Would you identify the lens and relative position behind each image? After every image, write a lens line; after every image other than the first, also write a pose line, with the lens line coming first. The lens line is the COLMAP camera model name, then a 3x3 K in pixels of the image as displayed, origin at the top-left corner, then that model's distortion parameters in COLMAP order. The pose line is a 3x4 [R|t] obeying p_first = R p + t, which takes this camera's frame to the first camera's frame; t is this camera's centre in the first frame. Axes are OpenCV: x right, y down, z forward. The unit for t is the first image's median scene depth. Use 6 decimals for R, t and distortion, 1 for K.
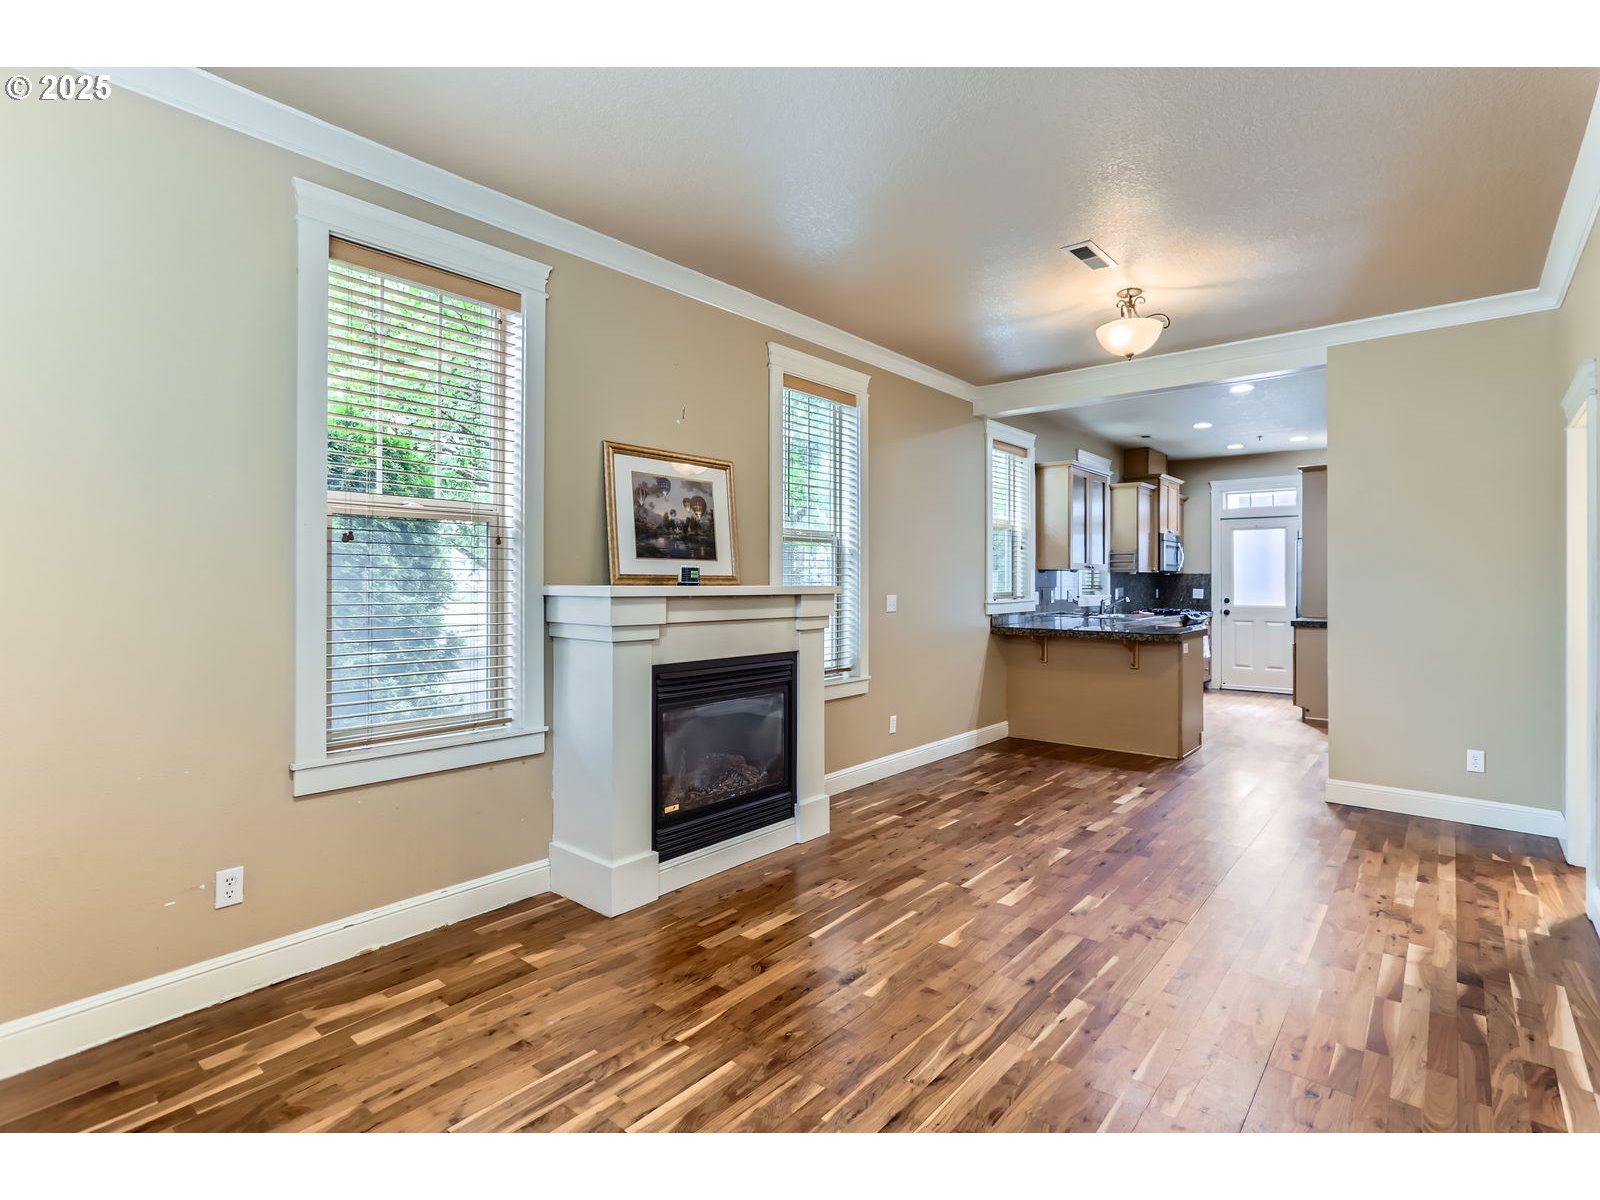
lens RADIAL K [[781.5, 0, 809.2], [0, 781.5, 576.7], [0, 0, 1]] dist [-0.022519, 0.012043]
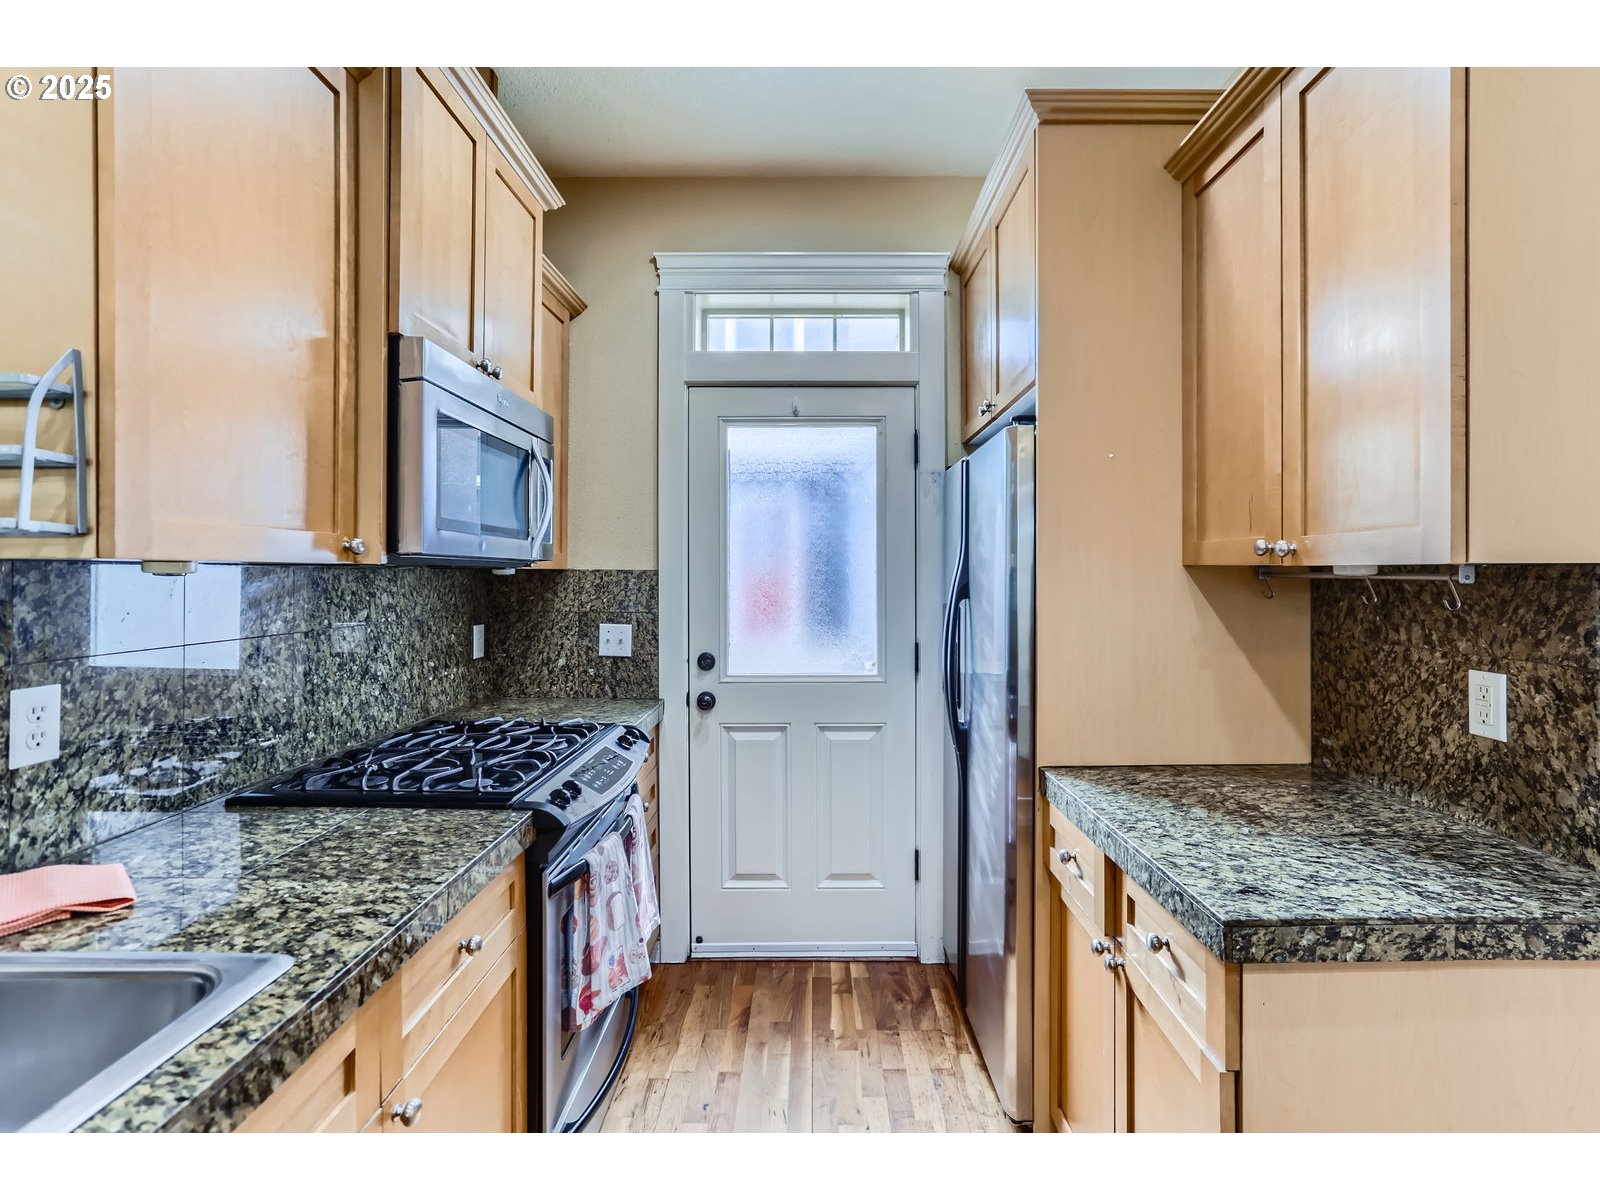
lens RADIAL K [[781.5, 0, 821.0], [0, 781.5, 578.0], [0, 0, 1]] dist [-0.022519, 0.012043]
pose [[0.762858, -0.003609, 0.646556, 0.475158], [-0.002636, 0.999959, 0.008692, -0.004891], [-0.646560, -0.008335, 0.762817, 0.934921]]
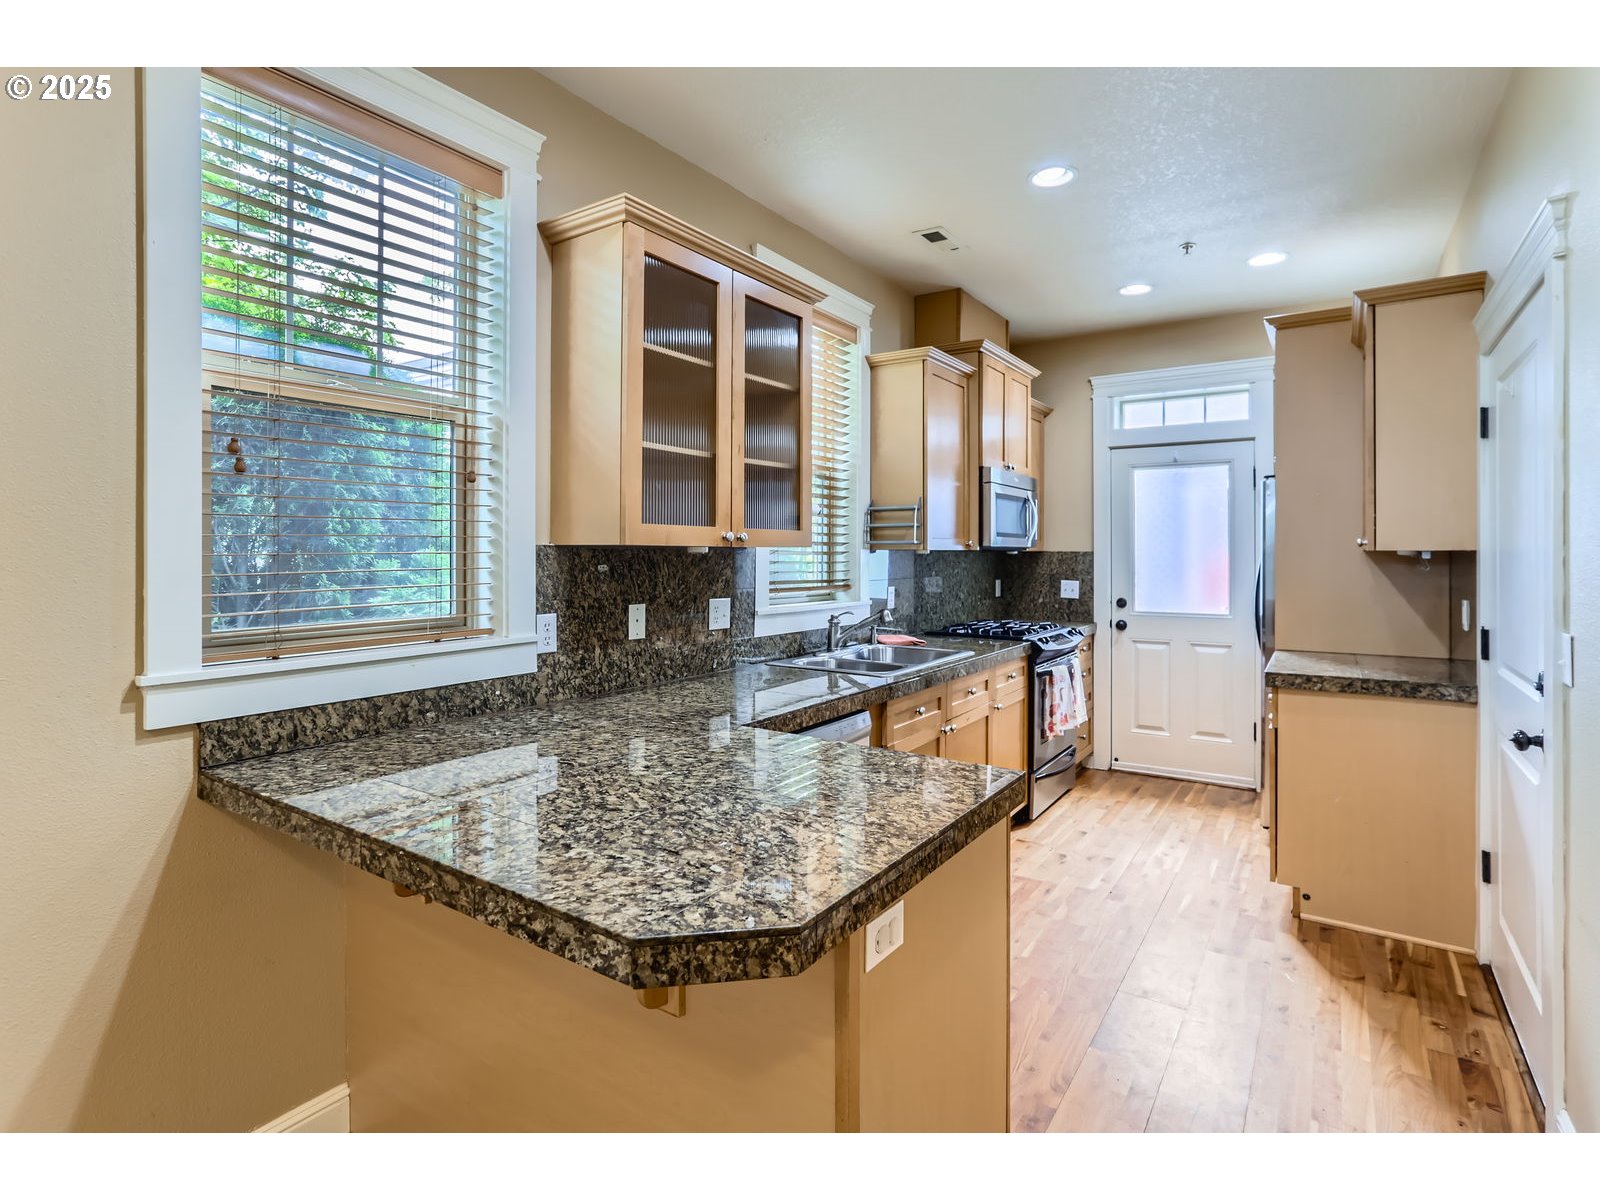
lens RADIAL K [[781.5, 0, 806.4], [0, 781.5, 545.3], [0, 0, 1]] dist [-0.022519, 0.012043]
pose [[0.995536, 0.000722, 0.094381, 0.346352], [-0.000275, 0.999989, -0.004754, -0.007318], [-0.094383, 0.004707, 0.995525, 0.622703]]
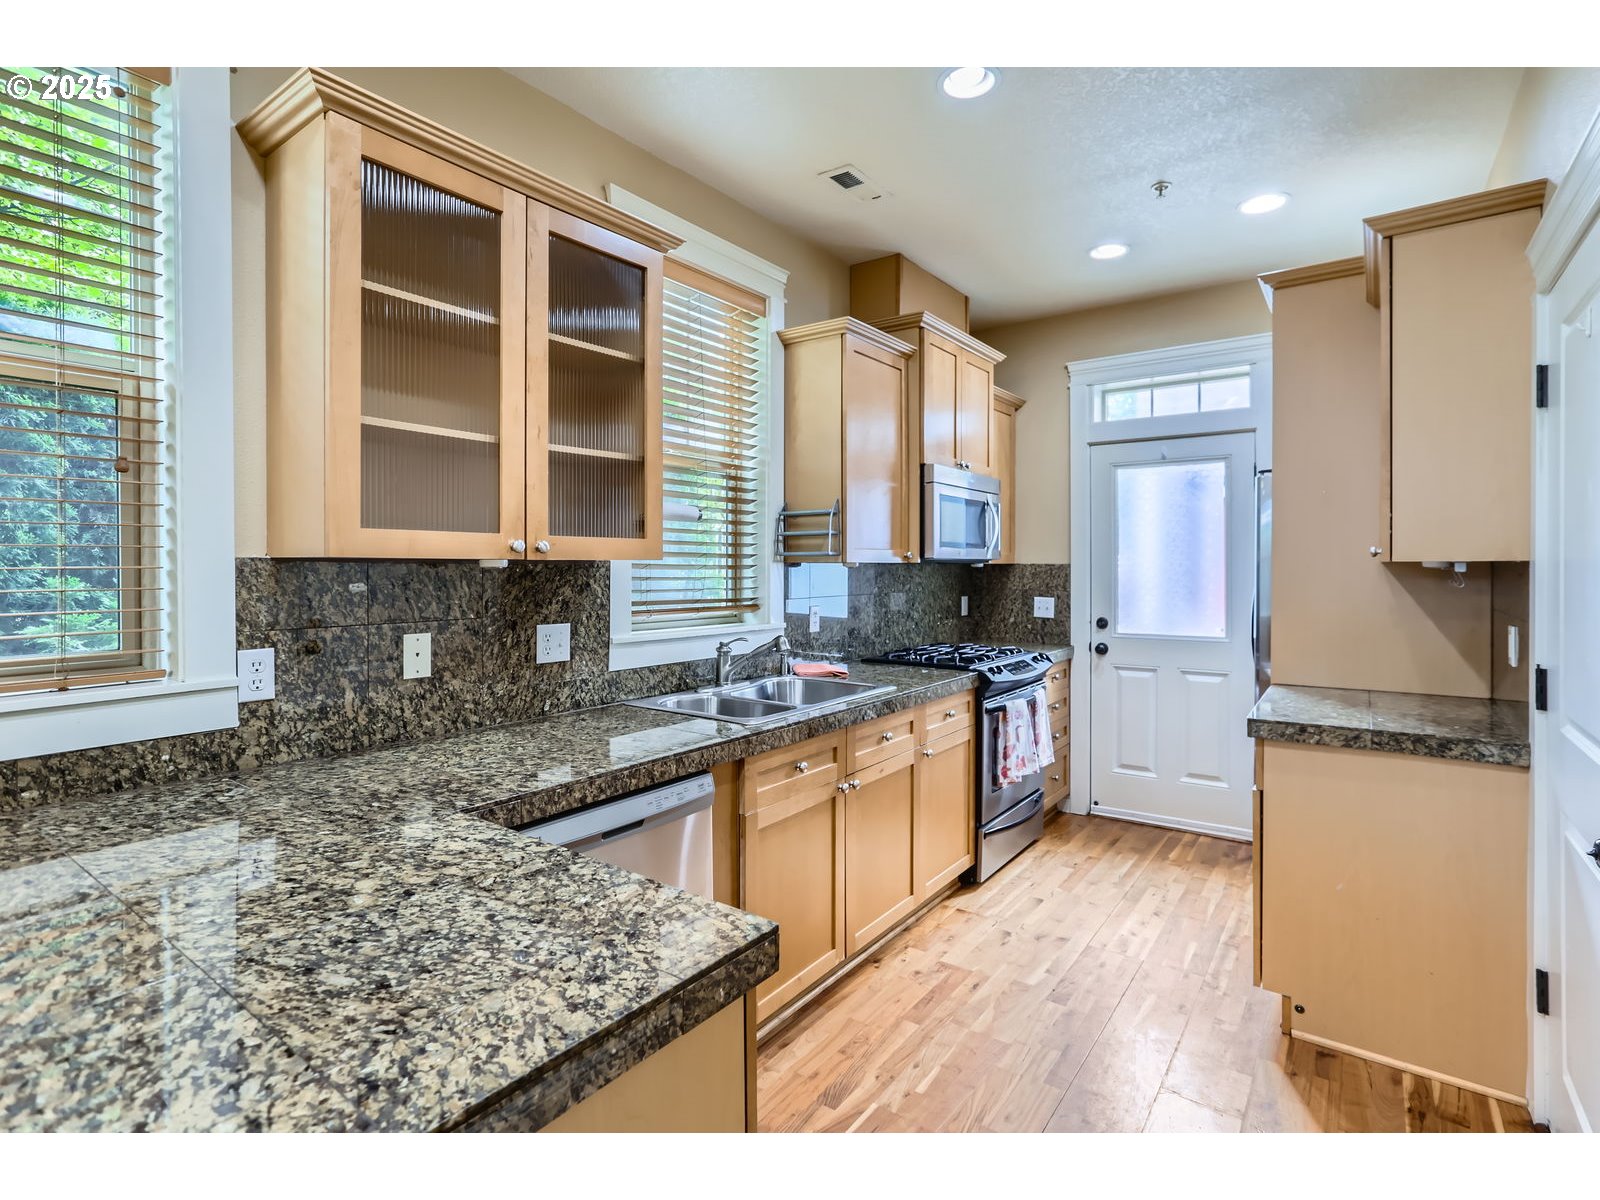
lens RADIAL K [[781.5, 0, 807.1], [0, 781.5, 565.9], [0, 0, 1]] dist [-0.022519, 0.012043]
pose [[0.997915, -0.003220, 0.064457, 0.421733], [0.002921, 0.999985, 0.004737, -0.007009], [-0.064471, -0.004539, 0.997909, 0.698382]]
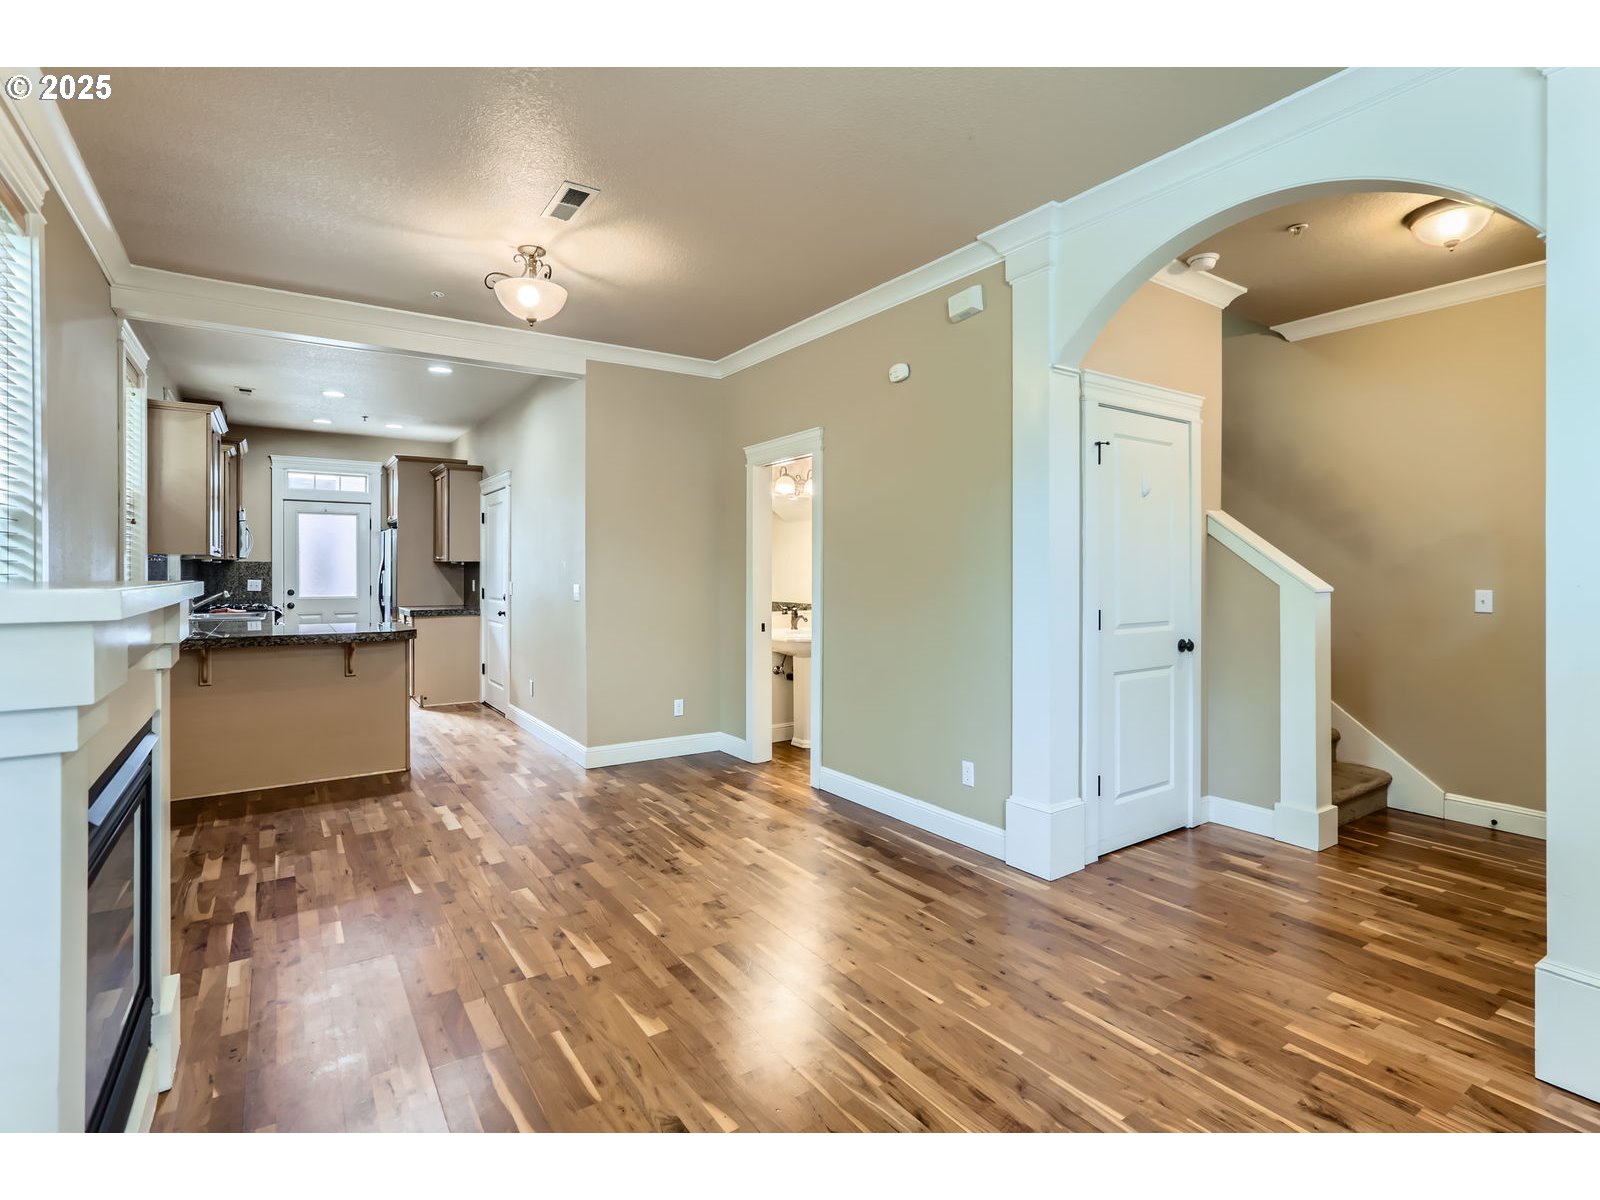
lens RADIAL K [[781.5, 0, 817.2], [0, 781.5, 573.0], [0, 0, 1]] dist [-0.022519, 0.012043]
pose [[0.253645, -0.002571, 0.967294, -0.206562], [-0.006283, 0.999971, 0.004306, 0.001009], [-0.967277, -0.007170, 0.253622, 0.246504]]
